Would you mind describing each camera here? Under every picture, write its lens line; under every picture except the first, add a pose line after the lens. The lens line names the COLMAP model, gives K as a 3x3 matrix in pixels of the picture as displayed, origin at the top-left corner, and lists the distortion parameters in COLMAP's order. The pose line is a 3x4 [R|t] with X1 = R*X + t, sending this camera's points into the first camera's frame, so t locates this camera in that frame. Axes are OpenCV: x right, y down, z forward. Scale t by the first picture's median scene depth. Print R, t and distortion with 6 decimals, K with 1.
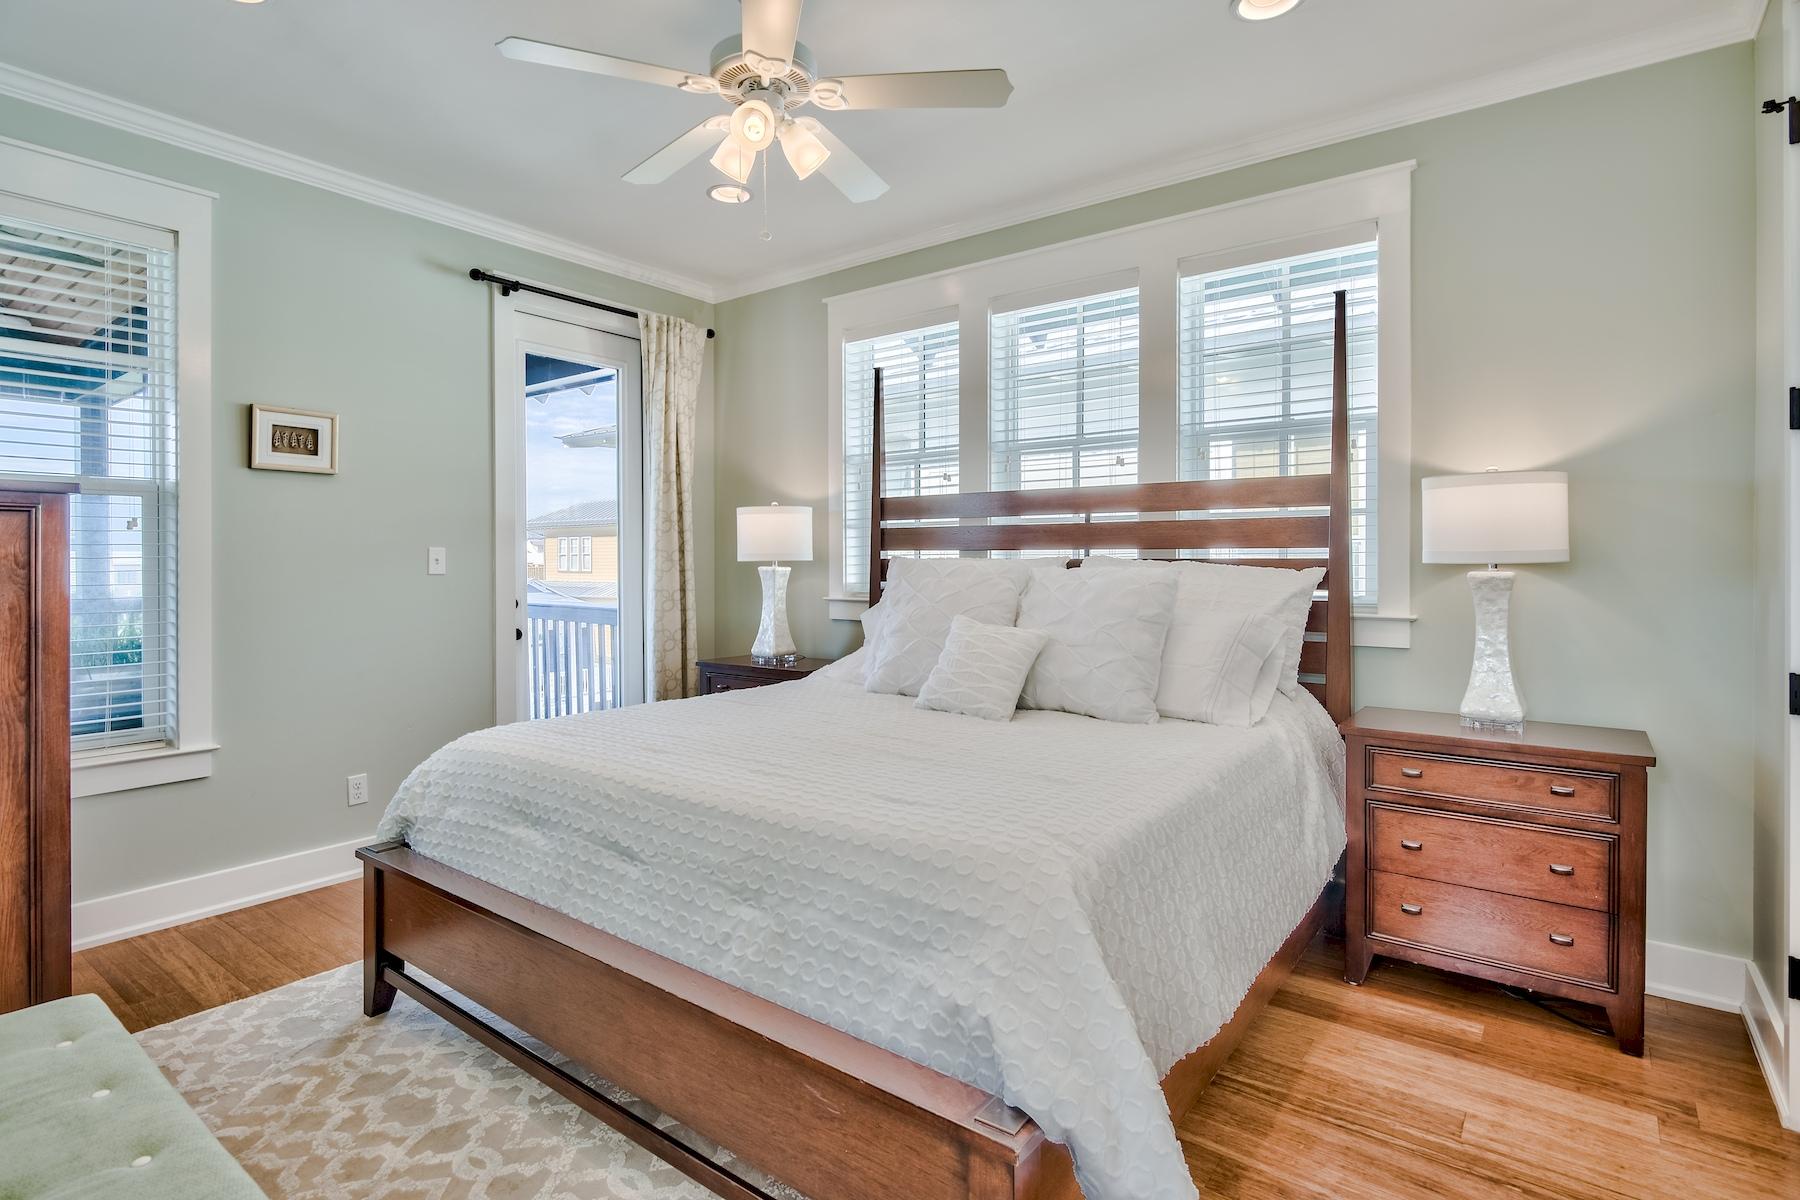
lens RADIAL K [[883.7, 0, 889.8], [0, 883.7, 594.9], [0, 0, 1]] dist [-0.015229, 0.000098]
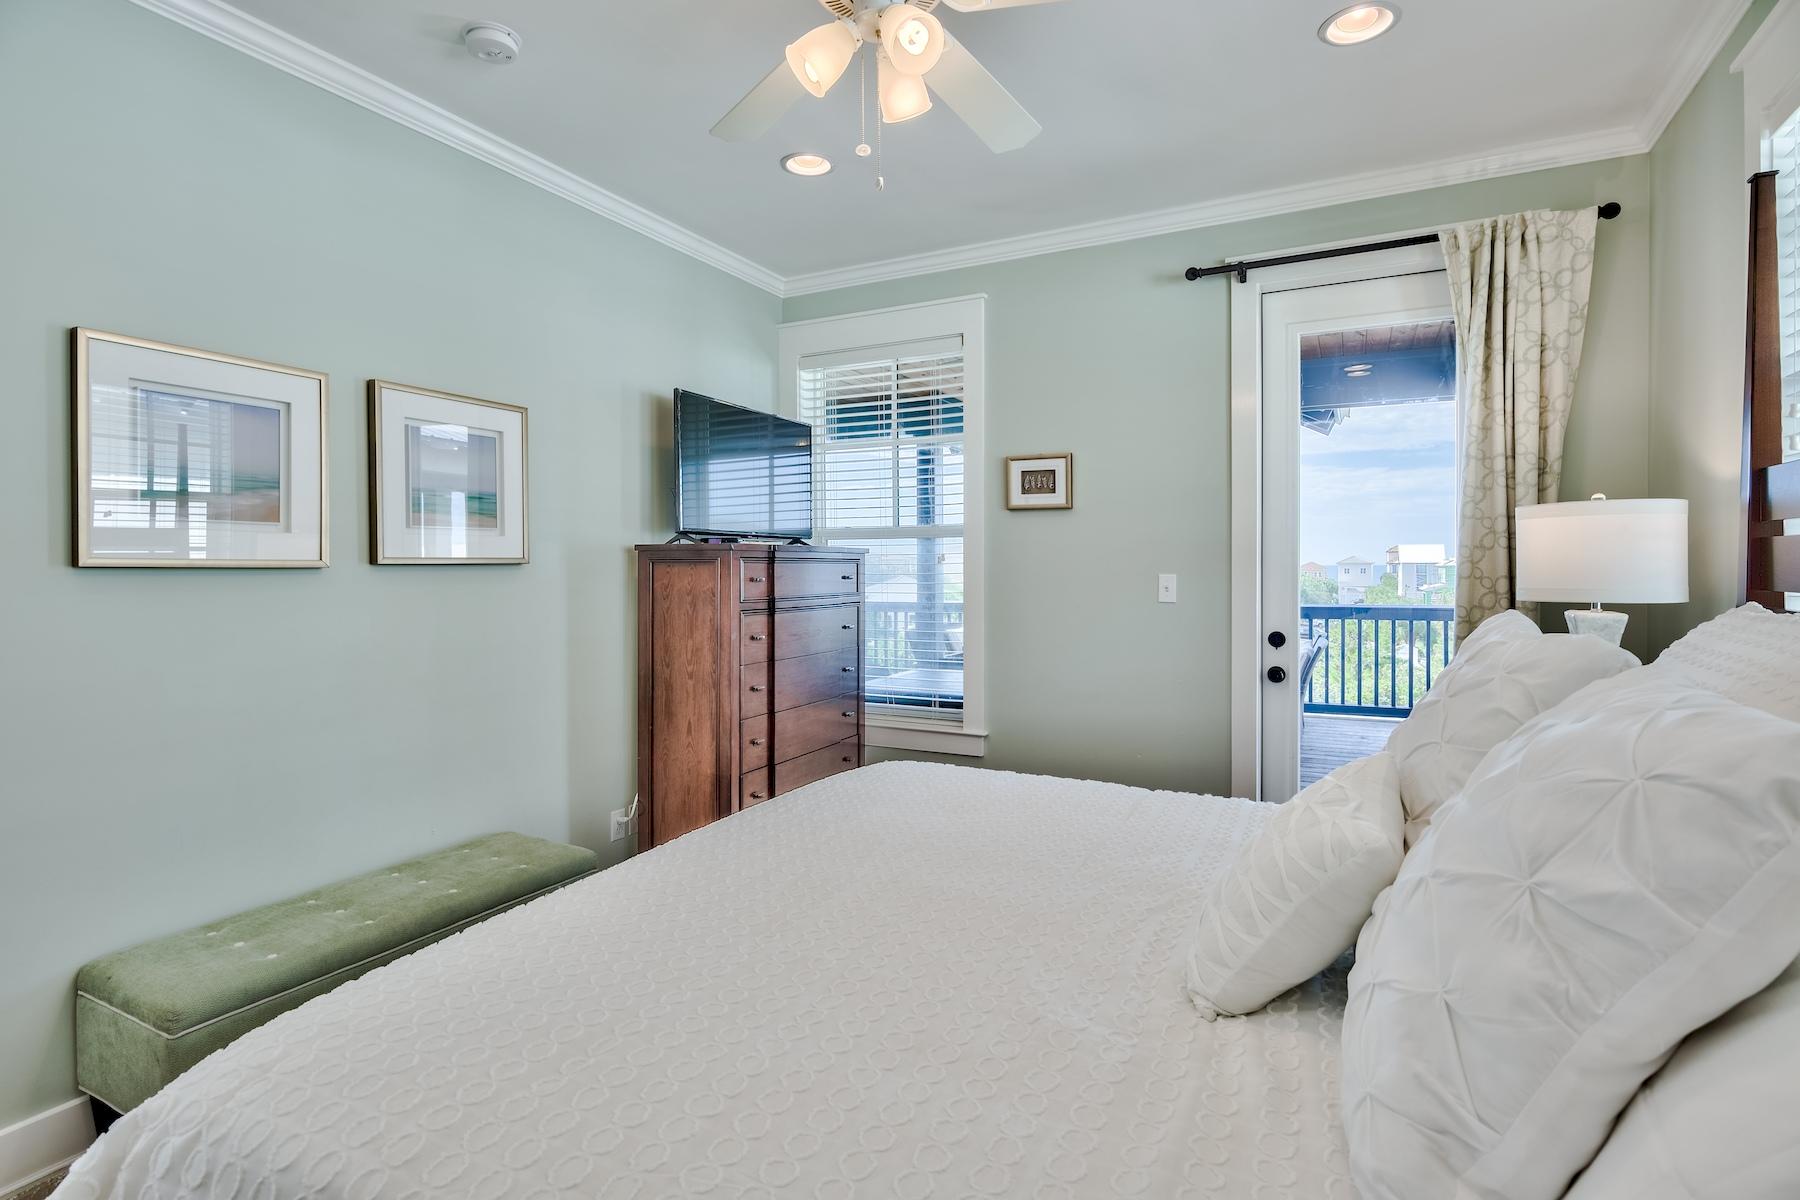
lens RADIAL K [[891.8, 0, 900.0], [0, 891.8, 600.0], [0, 0, 1]] dist [0.002360, 0.000485]
pose [[0.183027, 0.041807, -0.982218, 0.390563], [-0.035014, 0.998739, 0.035986, -0.051501], [0.982484, 0.027805, 0.184260, 0.543967]]
